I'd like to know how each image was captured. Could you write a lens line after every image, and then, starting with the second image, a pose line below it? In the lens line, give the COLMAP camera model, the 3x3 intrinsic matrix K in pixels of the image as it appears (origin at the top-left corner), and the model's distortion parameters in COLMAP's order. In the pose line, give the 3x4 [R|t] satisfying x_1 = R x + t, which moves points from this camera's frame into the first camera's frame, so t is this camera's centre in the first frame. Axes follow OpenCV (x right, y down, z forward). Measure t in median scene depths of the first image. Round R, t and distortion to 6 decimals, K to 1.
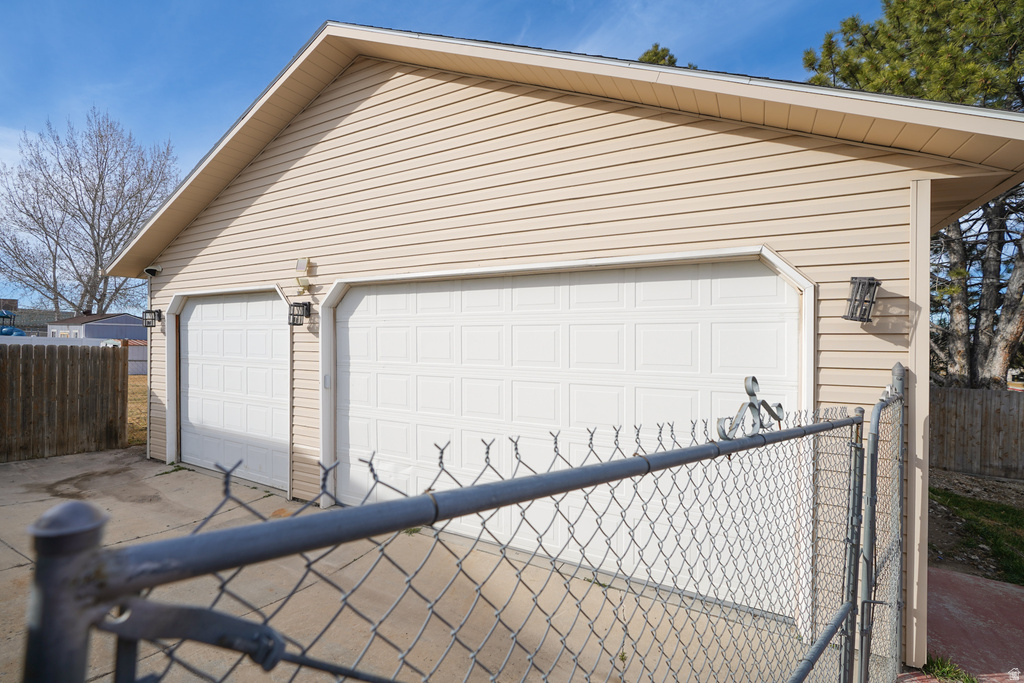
lens RADIAL K [[456.3, 0, 509.8], [0, 456.3, 335.0], [0, 0, 1]] dist [-0.004345, -0.000662]
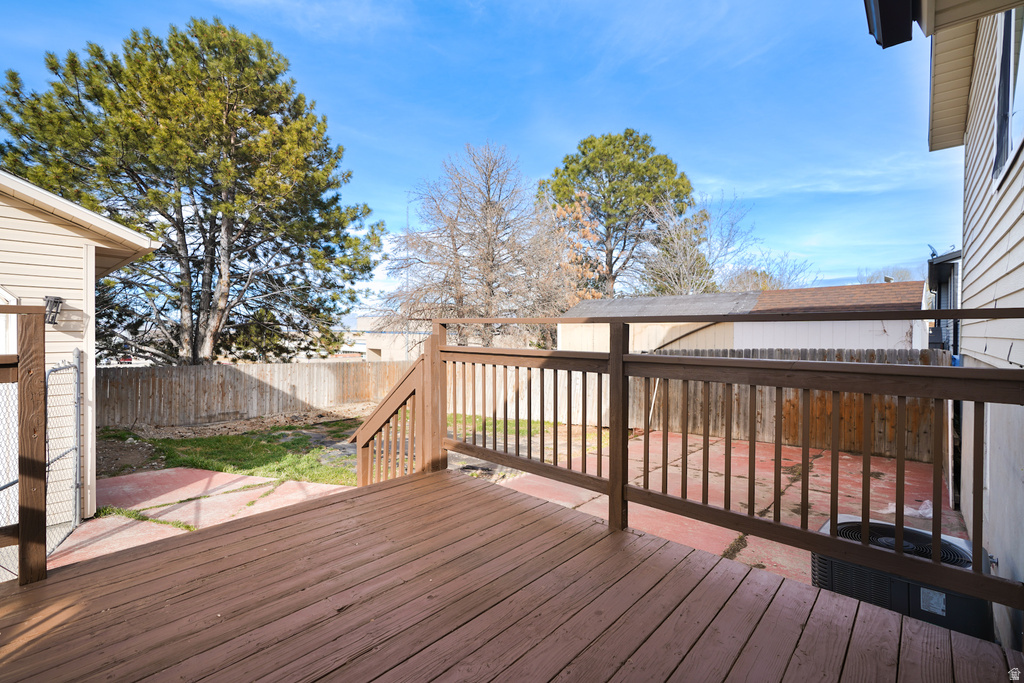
lens RADIAL K [[456.3, 0, 509.8], [0, 456.3, 335.0], [0, 0, 1]] dist [-0.004345, -0.000662]
pose [[0.230527, -0.015827, 0.972937, -0.140158], [-0.005789, 0.999828, 0.017636, -0.008791], [-0.973049, -0.009698, 0.230396, -0.314265]]
